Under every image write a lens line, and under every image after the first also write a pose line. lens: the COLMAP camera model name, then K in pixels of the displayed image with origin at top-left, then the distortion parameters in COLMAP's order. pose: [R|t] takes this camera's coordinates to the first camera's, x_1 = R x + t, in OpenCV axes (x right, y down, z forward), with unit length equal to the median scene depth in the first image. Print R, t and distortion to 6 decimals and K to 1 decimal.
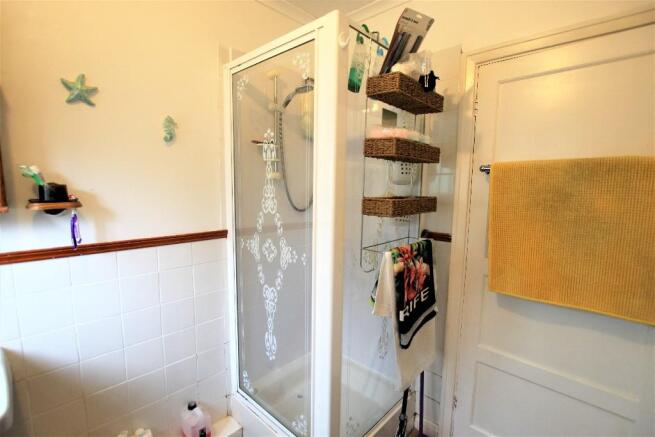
lens RADIAL K [[303.6, 0, 327.9], [0, 303.6, 220.7], [0, 0, 1]] dist [-0.017609, 0.000376]
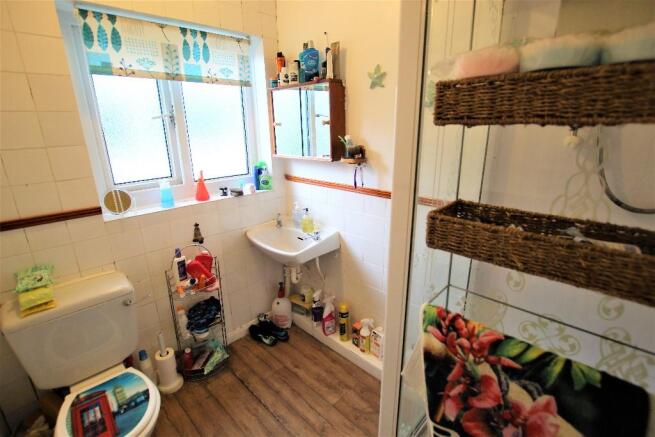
lens RADIAL K [[303.6, 0, 327.9], [0, 303.6, 220.7], [0, 0, 1]] dist [-0.017609, 0.000376]
pose [[-0.048532, 0.276494, -0.959789, 0.685733], [-0.108098, 0.953824, 0.280241, -0.163845], [0.992955, 0.117352, -0.016403, 0.842260]]
